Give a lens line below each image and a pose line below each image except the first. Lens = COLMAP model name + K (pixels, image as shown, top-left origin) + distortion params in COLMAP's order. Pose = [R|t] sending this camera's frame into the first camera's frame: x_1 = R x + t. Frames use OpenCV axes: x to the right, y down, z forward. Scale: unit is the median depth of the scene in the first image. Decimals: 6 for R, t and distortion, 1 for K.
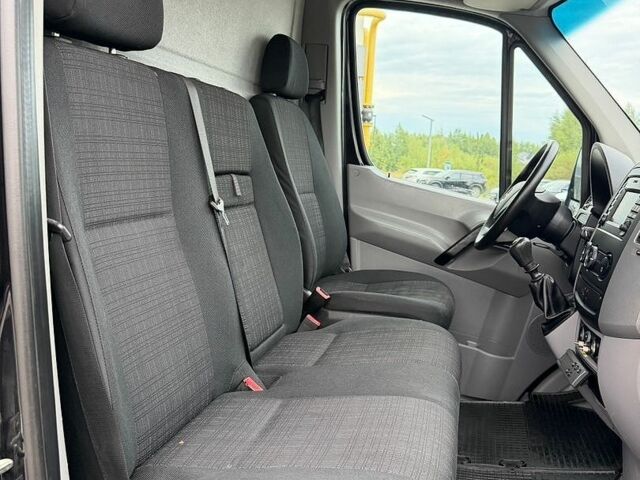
lens RADIAL K [[602.7, 0, 320.0], [0, 602.7, 240.0], [0, 0, 1]] dist [0.189469, -0.422466]
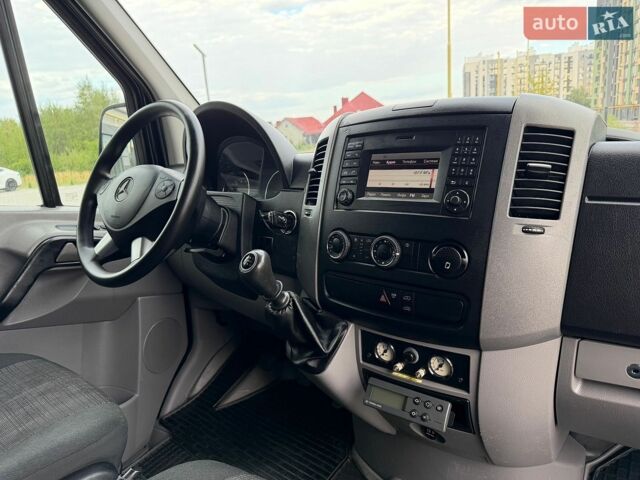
lens RADIAL K [[457.8, 0, 320.0], [0, 457.8, 240.0], [0, 0, 1]] dist [0.056533, -0.072159]
pose [[0.436258, -0.288196, 0.852421, -0.032820], [0.211672, 0.953607, 0.214075, -0.089290], [-0.874571, 0.087042, 0.477022, 0.629895]]
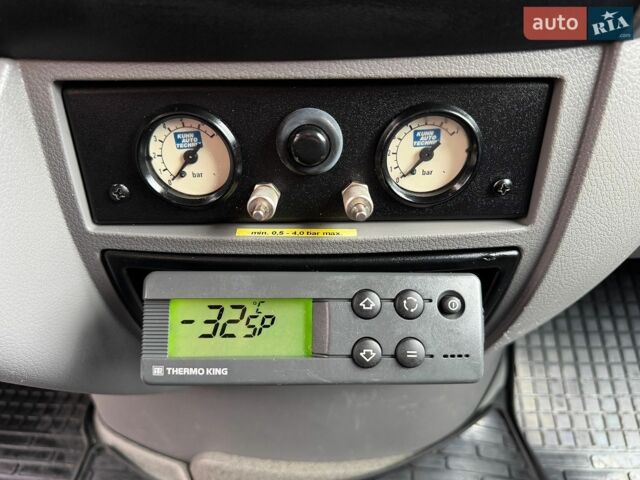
lens RADIAL K [[457.8, 0, 320.0], [0, 457.8, 240.0], [0, 0, 1]] dist [0.056533, -0.072159]
pose [[-0.192728, -0.529800, 0.825934, 0.235835], [0.129454, 0.820629, 0.556605, 0.080865], [-0.972675, 0.214194, -0.089574, 0.779547]]
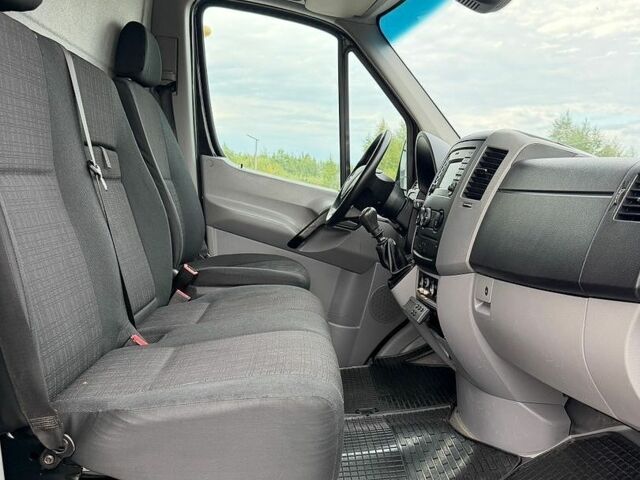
lens RADIAL K [[602.7, 0, 320.0], [0, 602.7, 240.0], [0, 0, 1]] dist [0.189469, -0.422466]
pose [[0.960125, -0.032411, 0.277686, -0.069954], [0.041259, 0.998808, -0.026078, 0.073503], [-0.276510, 0.036495, 0.960318, -0.064271]]
